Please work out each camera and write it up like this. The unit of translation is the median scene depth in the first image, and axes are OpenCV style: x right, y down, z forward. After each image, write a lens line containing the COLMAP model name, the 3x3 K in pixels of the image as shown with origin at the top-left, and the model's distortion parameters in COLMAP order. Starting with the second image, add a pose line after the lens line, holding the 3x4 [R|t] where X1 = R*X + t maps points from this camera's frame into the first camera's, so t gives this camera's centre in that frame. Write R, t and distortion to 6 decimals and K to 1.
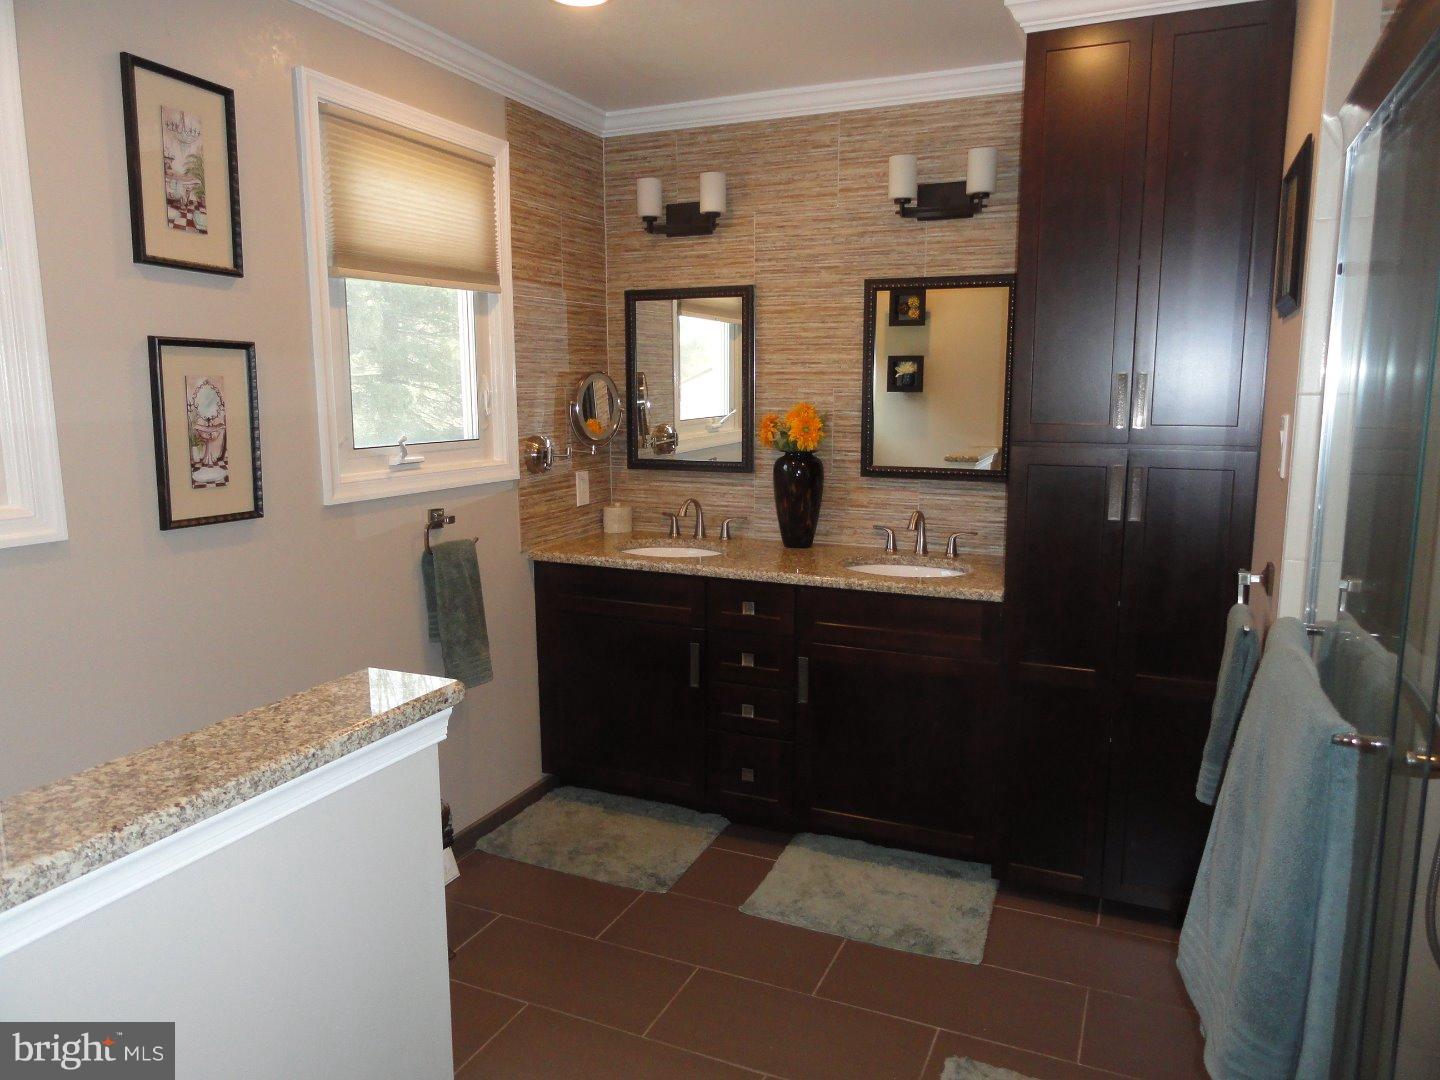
lens RADIAL K [[1002.7, 0, 718.0], [0, 1002.7, 538.4], [0, 0, 1]] dist [-0.007308, 0.006345]
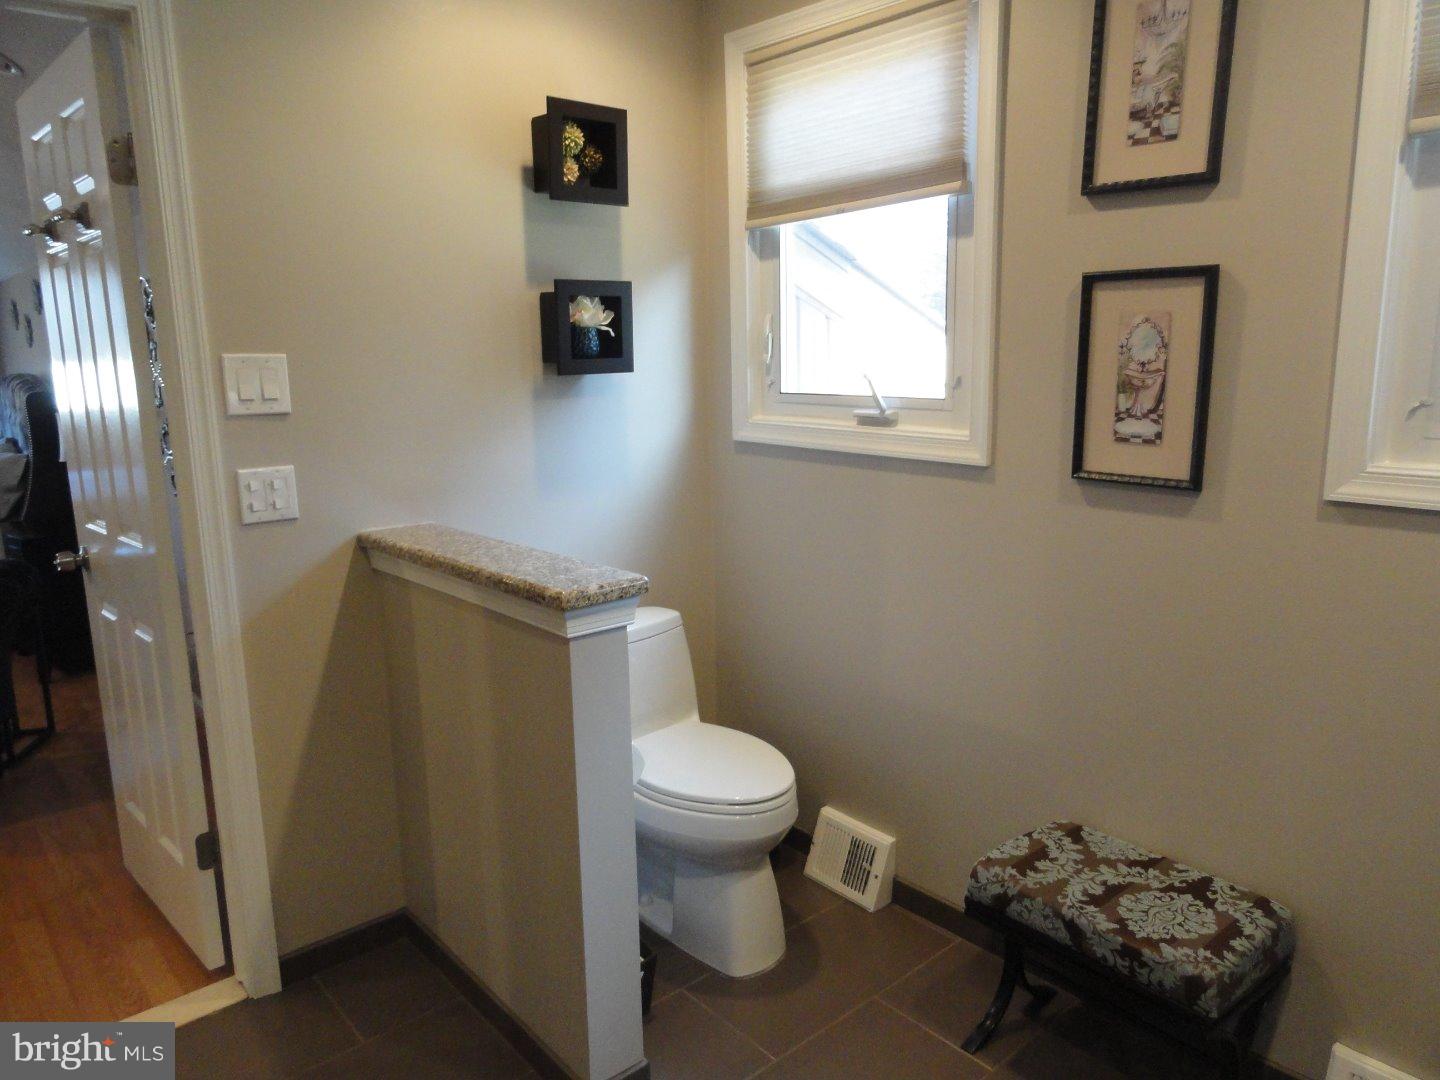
lens RADIAL K [[1002.7, 0, 676.1], [0, 1002.7, 543.4], [0, 0, 1]] dist [-0.007308, 0.006345]
pose [[-0.430695, 0.184501, -0.883437, 0.457051], [-0.114108, 0.959892, 0.256099, -0.146304], [0.895255, 0.211108, -0.392368, 1.019538]]
